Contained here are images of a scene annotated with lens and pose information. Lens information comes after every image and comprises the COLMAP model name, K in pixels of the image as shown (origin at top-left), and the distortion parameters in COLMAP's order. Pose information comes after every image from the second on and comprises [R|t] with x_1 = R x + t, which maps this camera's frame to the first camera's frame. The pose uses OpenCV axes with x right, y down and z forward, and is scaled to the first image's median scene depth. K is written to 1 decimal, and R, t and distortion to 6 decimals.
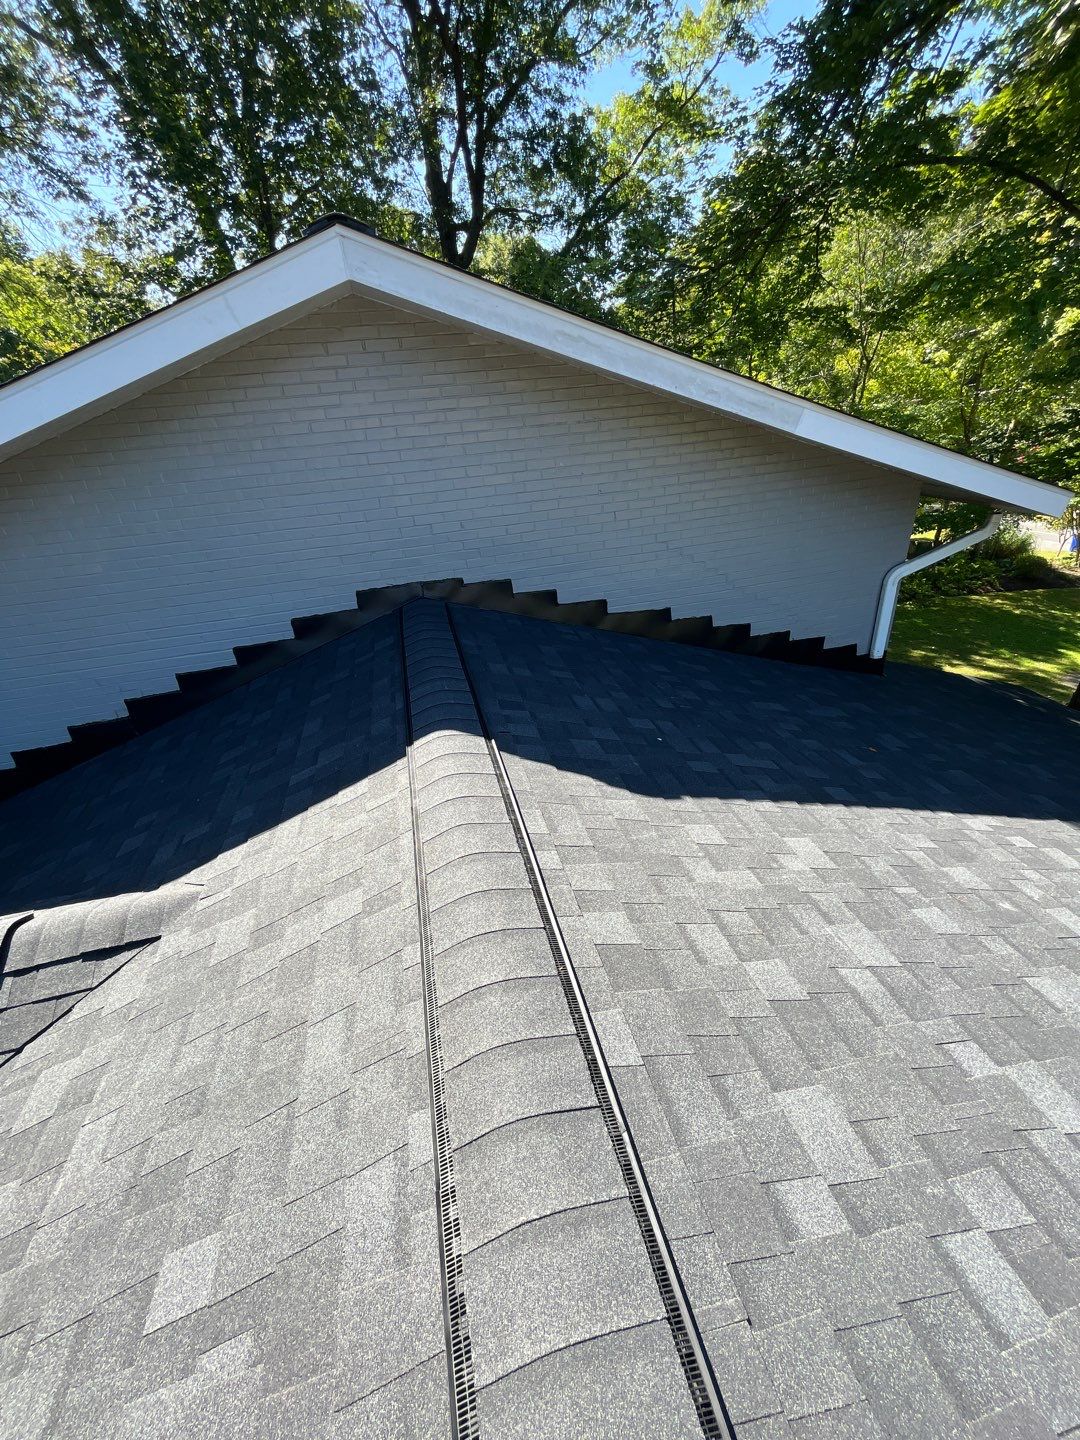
lens RADIAL K [[581.8, 0, 540.0], [0, 581.8, 720.0], [0, 0, 1]] dist [-0.000898, 0.000500]
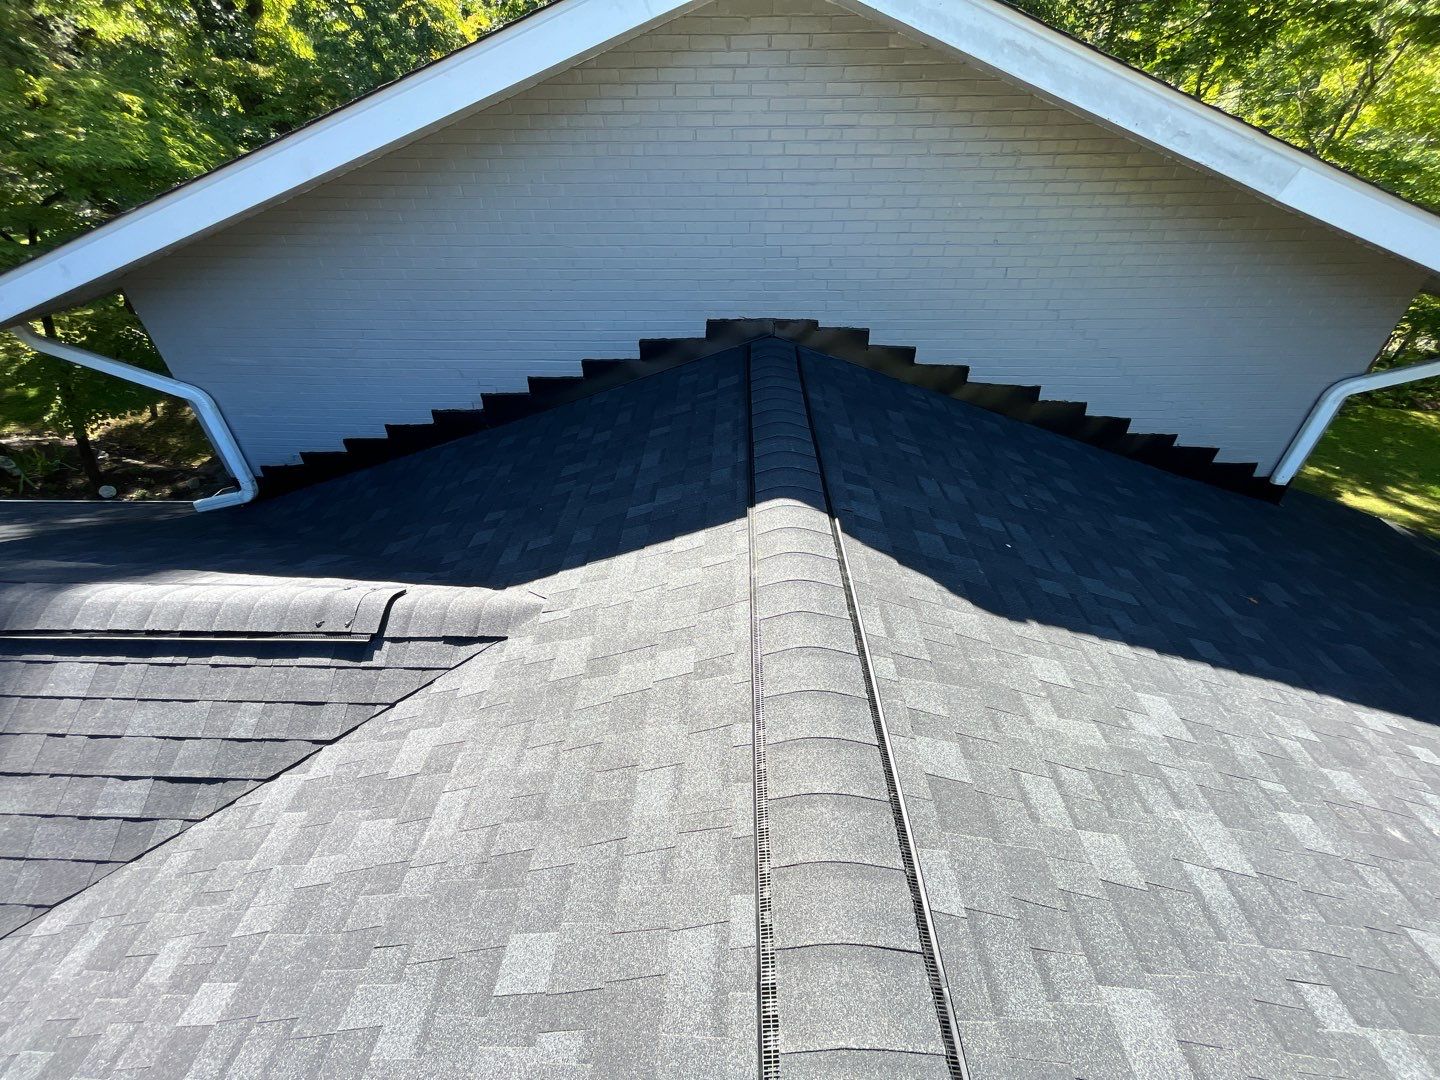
lens RADIAL K [[581.8, 0, 720.0], [0, 581.8, 540.0], [0, 0, 1]] dist [-0.000898, 0.000500]
pose [[0.963525, 0.208630, -0.167610, -0.111198], [-0.179798, 0.968549, 0.172002, -0.071078], [0.198223, -0.135593, 0.970733, 0.026309]]
